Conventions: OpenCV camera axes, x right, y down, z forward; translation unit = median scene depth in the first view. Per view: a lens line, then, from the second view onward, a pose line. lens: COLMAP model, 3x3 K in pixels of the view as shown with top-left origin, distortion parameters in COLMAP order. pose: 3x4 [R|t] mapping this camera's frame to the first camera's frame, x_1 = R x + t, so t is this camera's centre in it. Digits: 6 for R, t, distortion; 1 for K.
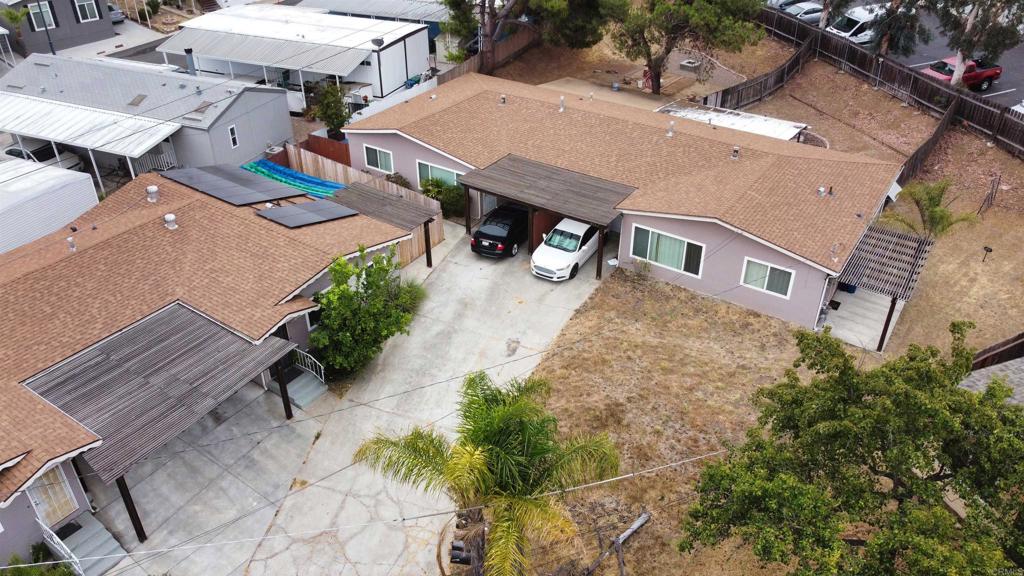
lens RADIAL K [[775.8, 0, 509.5], [0, 775.8, 284.4], [0, 0, 1]] dist [-0.004499, -0.005153]
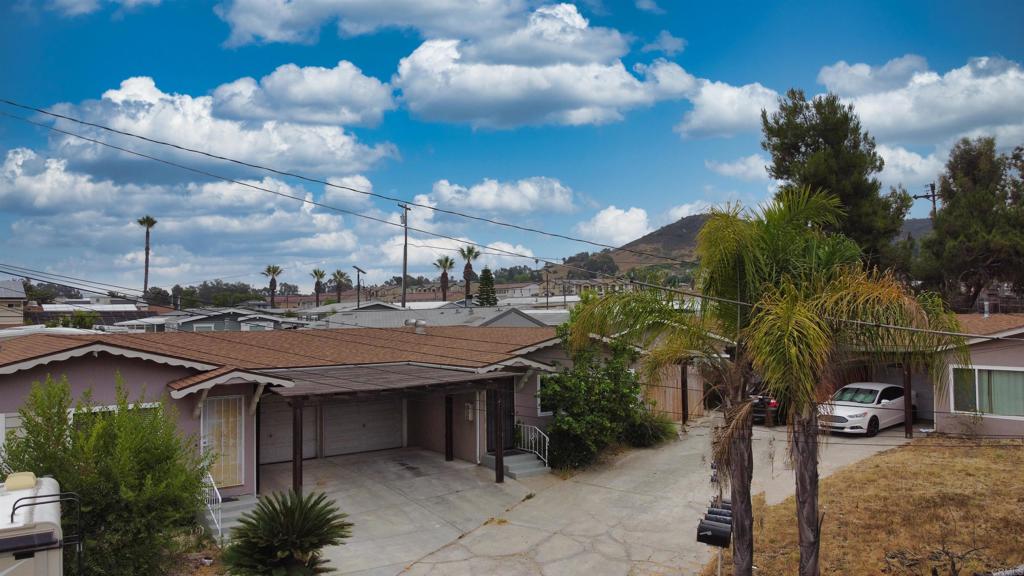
lens RADIAL K [[775.8, 0, 509.5], [0, 775.8, 284.4], [0, 0, 1]] dist [-0.004499, -0.005153]
pose [[0.944245, -0.023495, -0.328403, -0.003838], [-0.168482, 0.822476, -0.543275, 0.361886], [0.282868, 0.568315, 0.772660, 0.217365]]
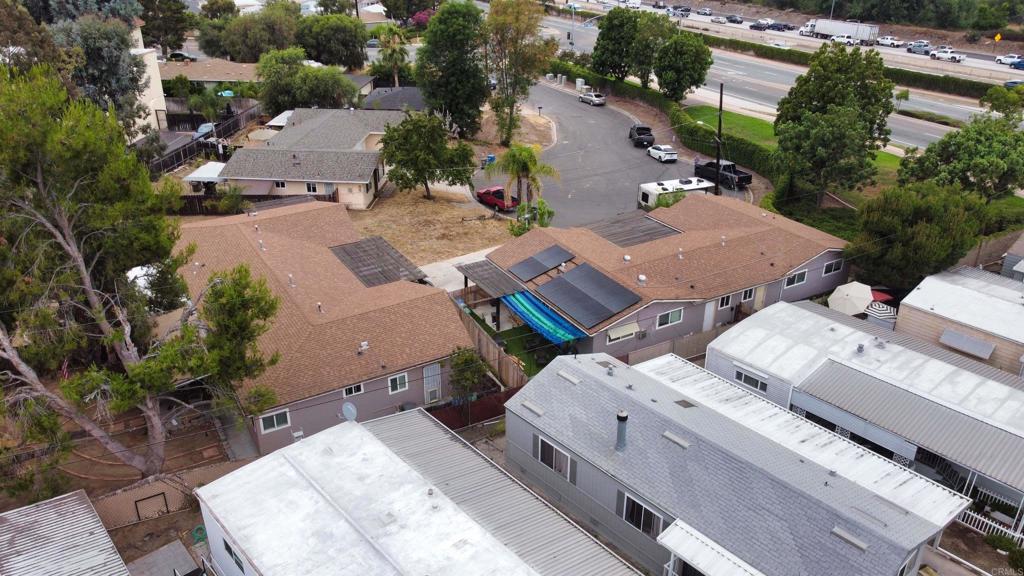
lens RADIAL K [[775.8, 0, 509.5], [0, 775.8, 284.4], [0, 0, 1]] dist [-0.004499, -0.005153]
pose [[-0.908094, -0.176887, 0.379575, -0.760762], [0.230588, 0.545412, 0.805826, -1.263142], [-0.349565, 0.819291, -0.454497, 1.686054]]
